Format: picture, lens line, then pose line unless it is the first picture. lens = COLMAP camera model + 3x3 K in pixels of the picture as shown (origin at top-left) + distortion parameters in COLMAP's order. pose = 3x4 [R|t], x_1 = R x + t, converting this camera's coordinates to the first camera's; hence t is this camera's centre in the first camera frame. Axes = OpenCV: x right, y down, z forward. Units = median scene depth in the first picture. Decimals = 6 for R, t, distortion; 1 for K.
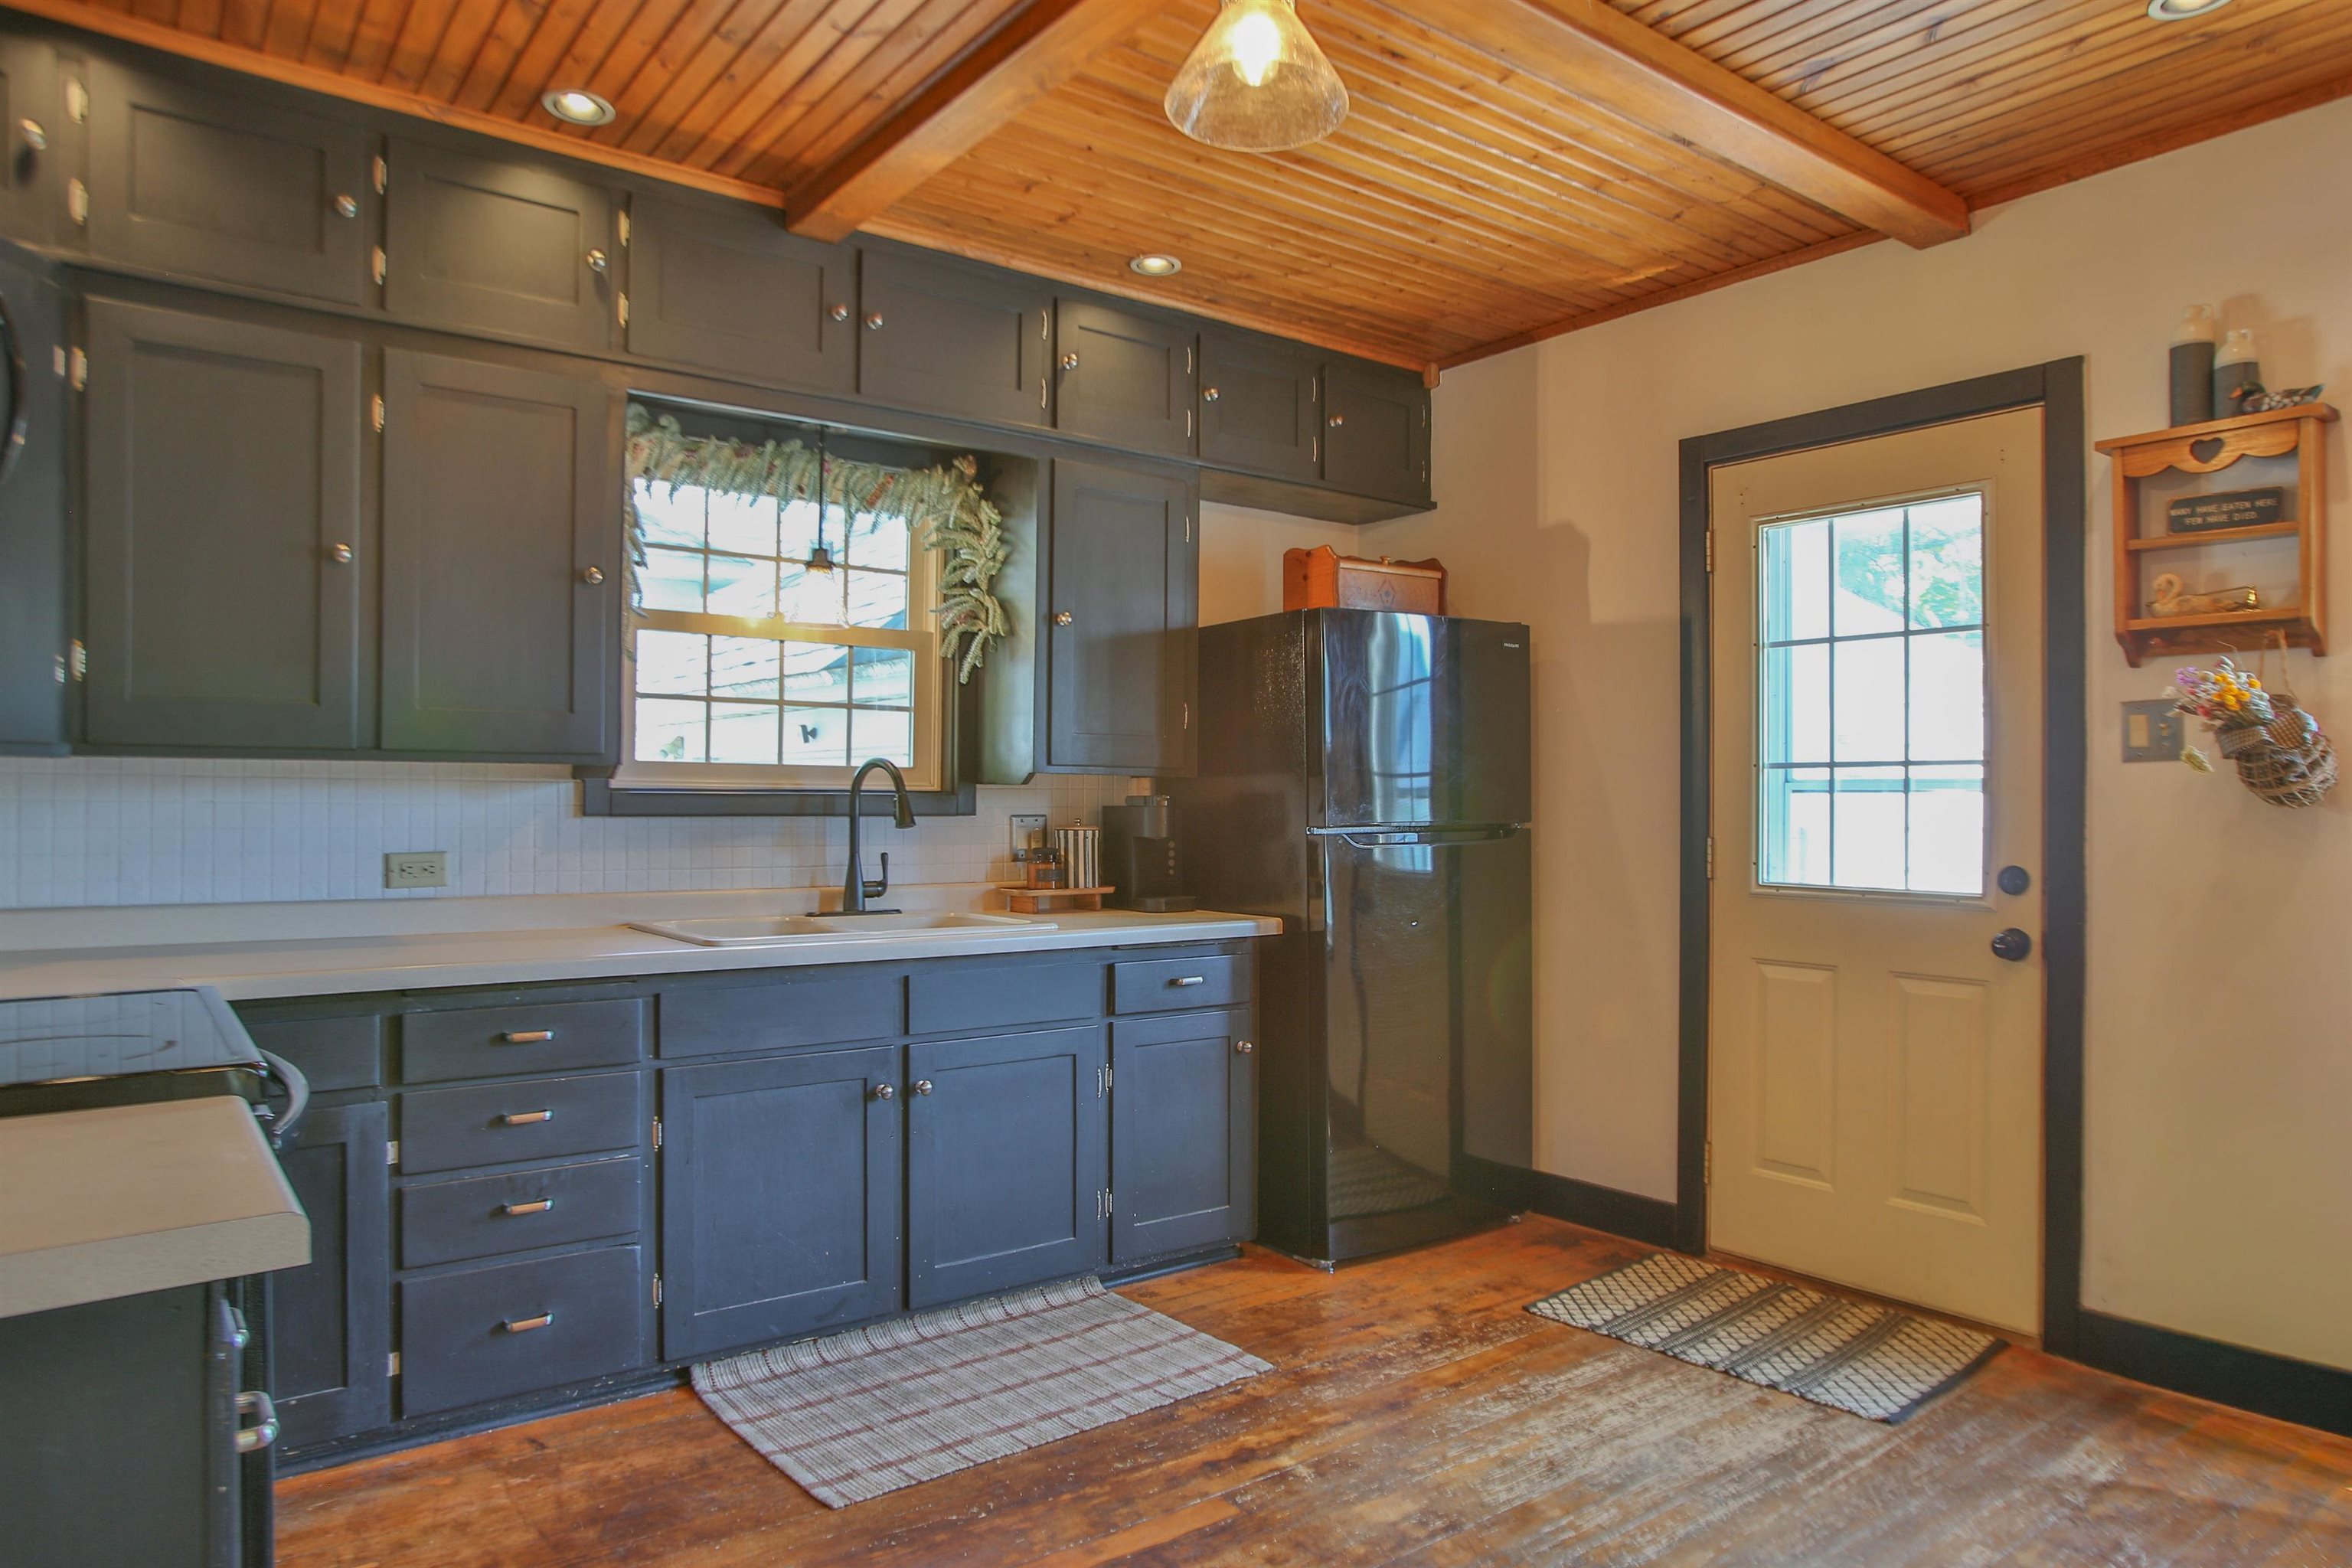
lens RADIAL K [[1459.3, 0, 1179.3], [0, 1459.3, 792.5], [0, 0, 1]] dist [-0.071684, 0.078029]
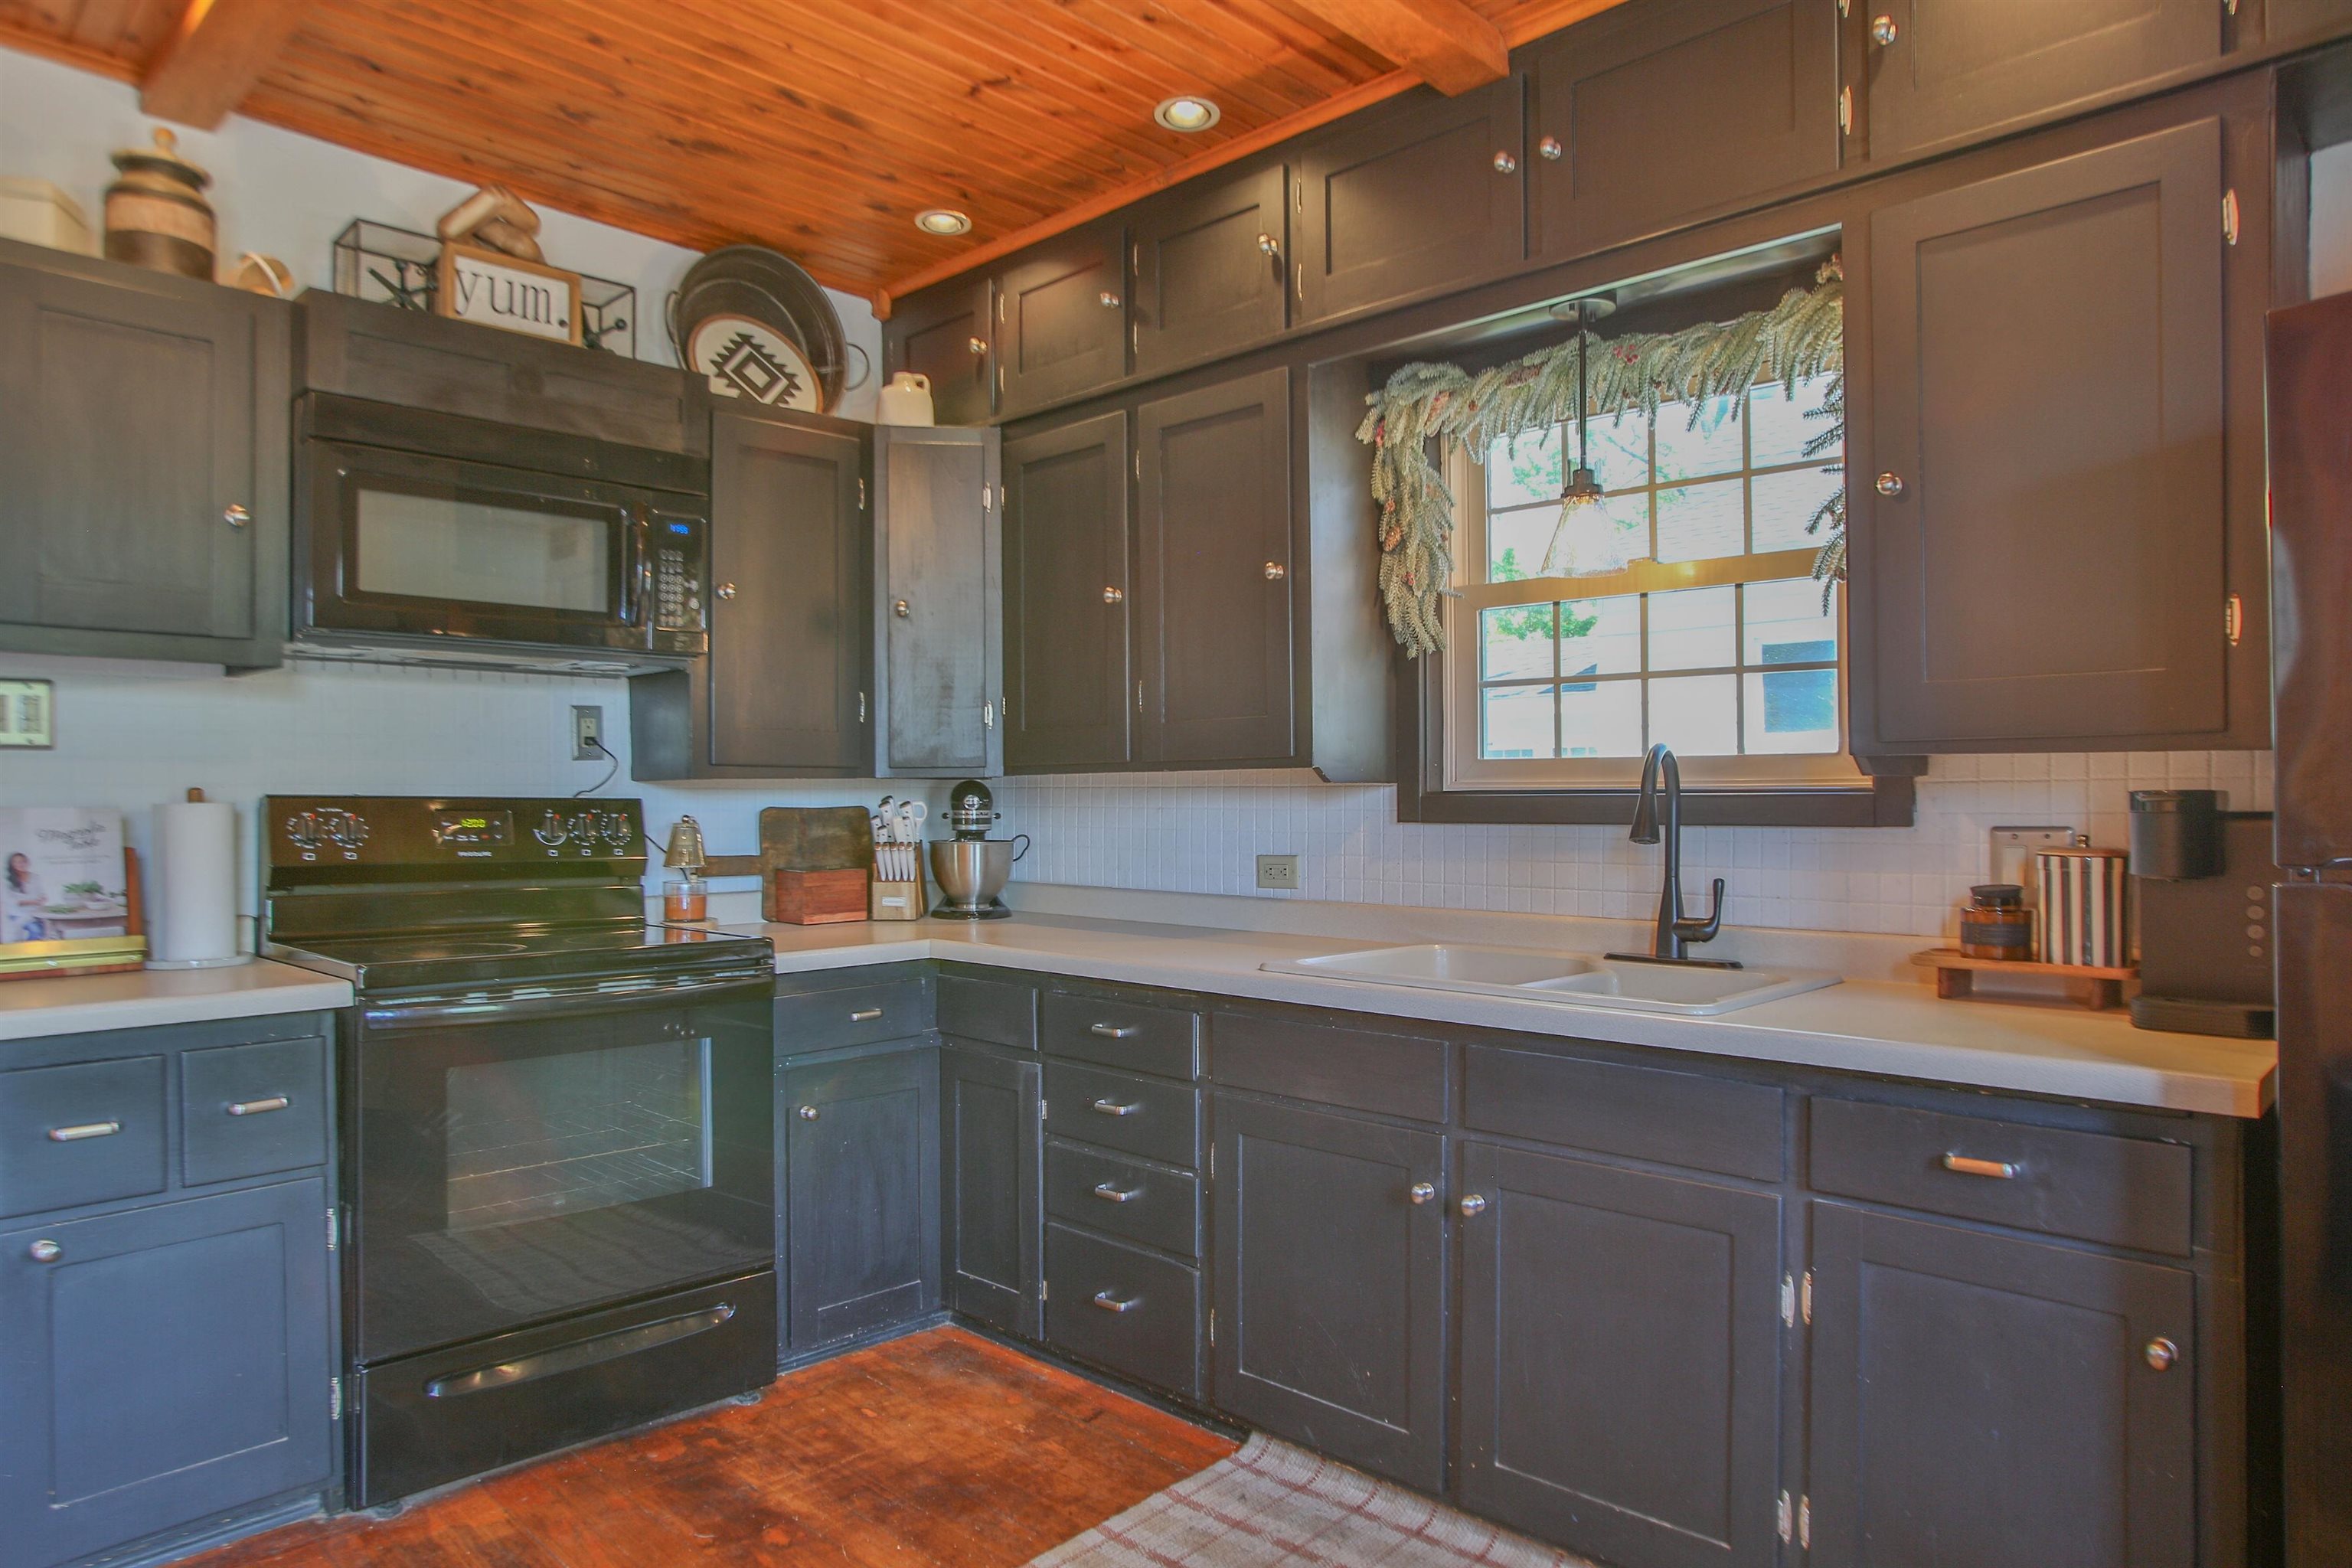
lens RADIAL K [[1459.3, 0, 1179.3], [0, 1459.3, 792.5], [0, 0, 1]] dist [-0.071684, 0.078029]
pose [[0.152735, -0.010665, -0.988210, 0.508386], [0.011251, 0.999896, -0.009052, 0.004127], [0.988203, -0.009736, 0.152839, 0.745579]]
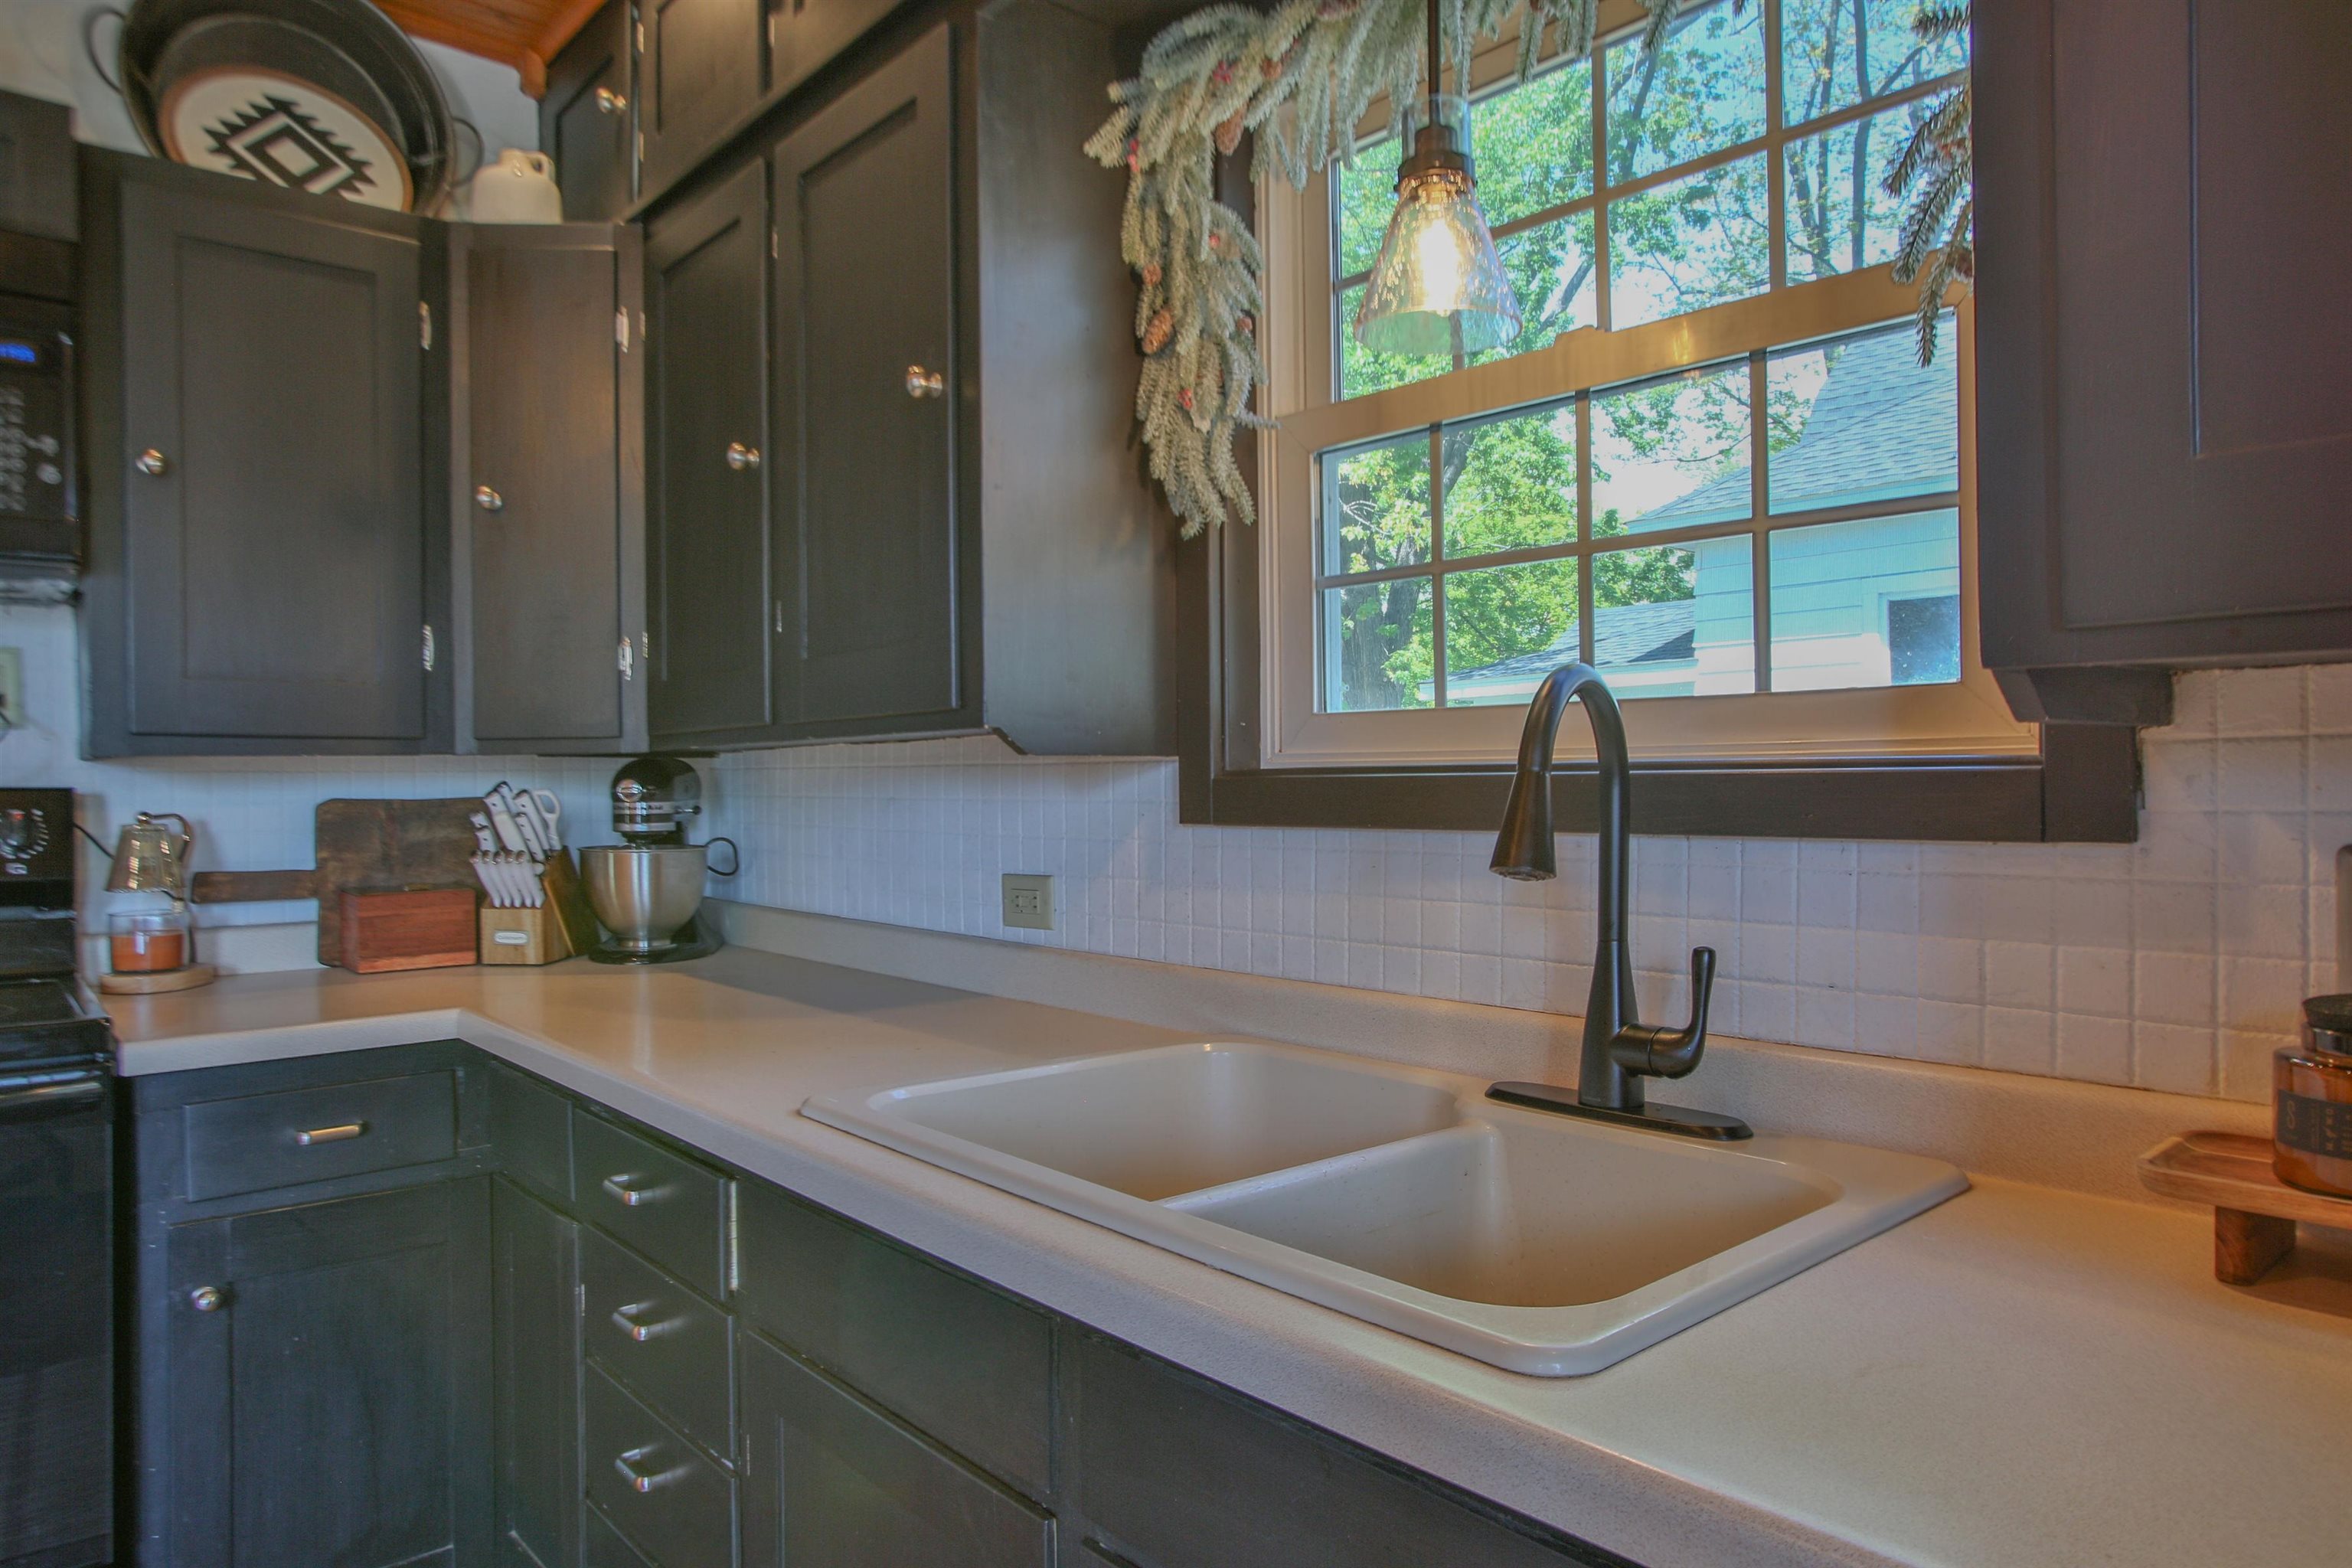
lens RADIAL K [[1467.2, 0, 1176.0], [0, 1467.2, 784.0], [0, 0, 1]] dist [-0.061834, 0.049633]
pose [[0.071888, -0.006478, -0.997392, 0.140342], [0.014225, 0.999884, -0.005469, 0.004573], [0.997311, -0.013795, 0.071972, 0.994093]]
